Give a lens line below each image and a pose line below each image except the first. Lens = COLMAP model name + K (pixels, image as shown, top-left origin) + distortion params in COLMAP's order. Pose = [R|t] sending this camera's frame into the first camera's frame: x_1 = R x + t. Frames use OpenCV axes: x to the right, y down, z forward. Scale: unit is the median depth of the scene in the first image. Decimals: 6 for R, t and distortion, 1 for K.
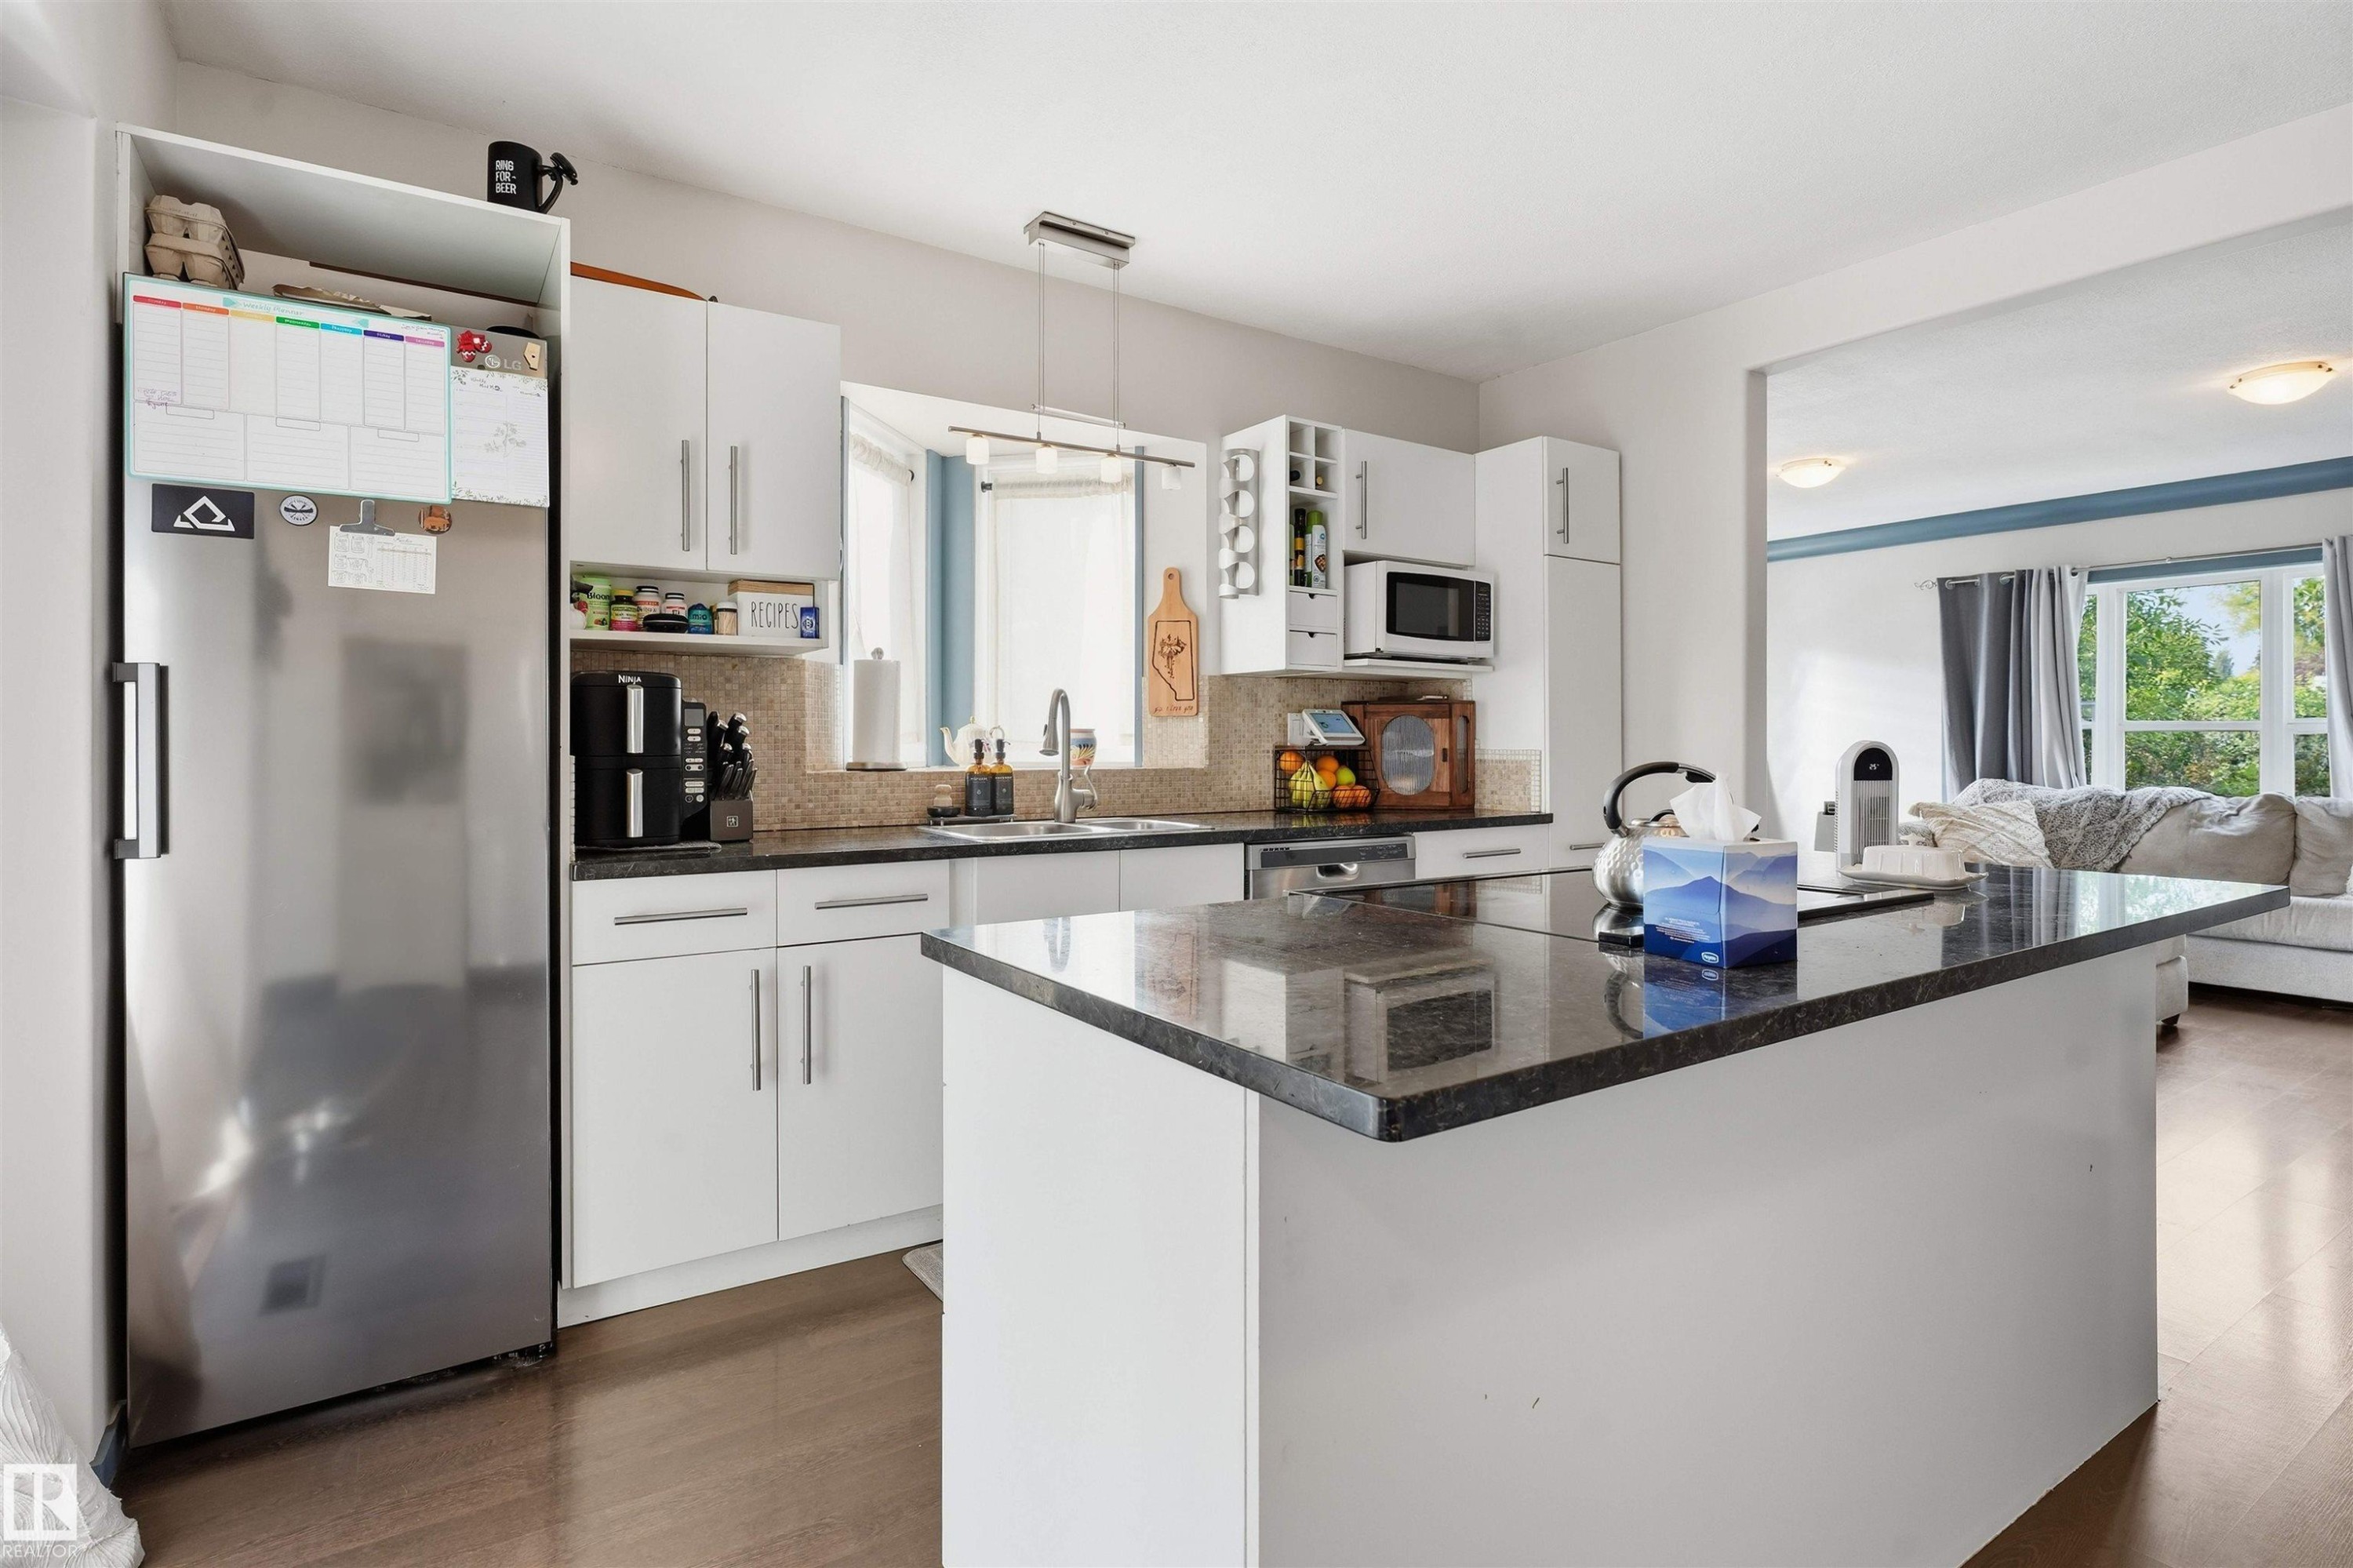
lens RADIAL K [[1170.2, 0, 1169.1], [0, 1170.2, 733.3], [0, 0, 1]] dist [-0.003762, -0.000603]
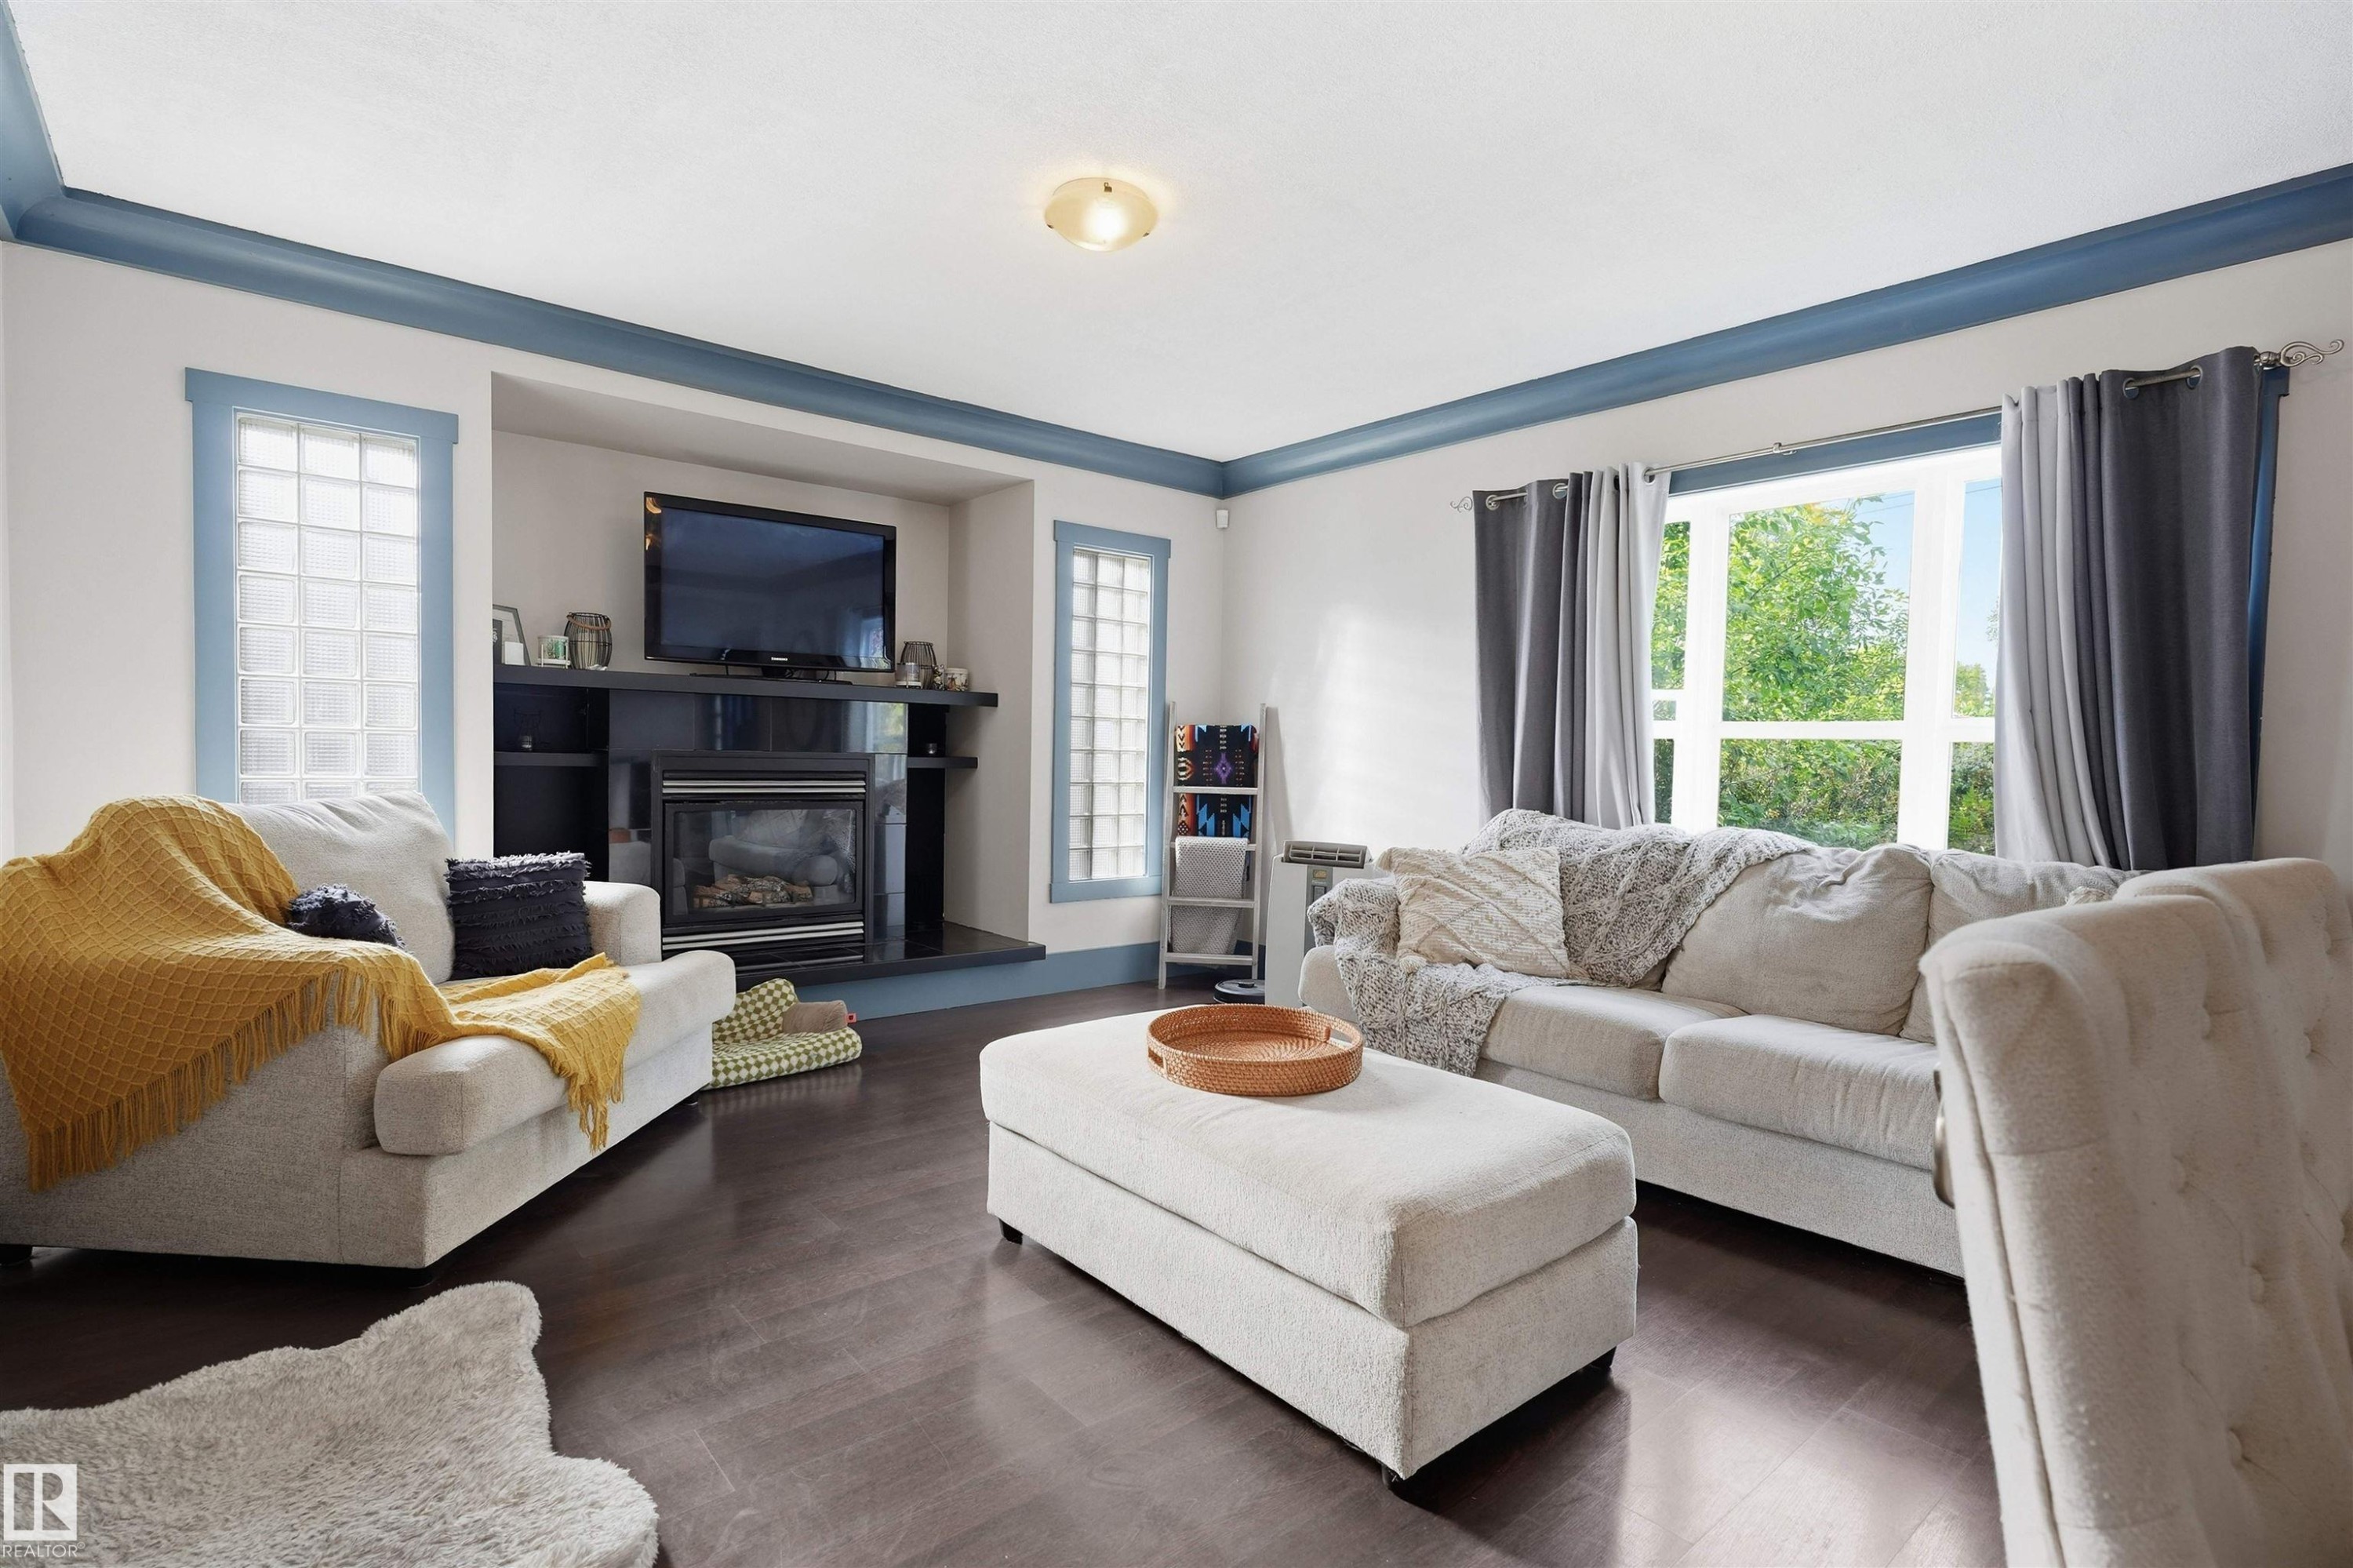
lens RADIAL K [[1143.9, 0, 1176.5], [0, 1143.9, 784.0], [0, 0, 1]] dist [-0.003492, -0.000096]
pose [[0.994759, 0.016234, 0.100948, 0.830992], [-0.019843, 0.999195, 0.034856, 0.013619], [-0.100301, -0.036677, 0.994281, 0.745224]]
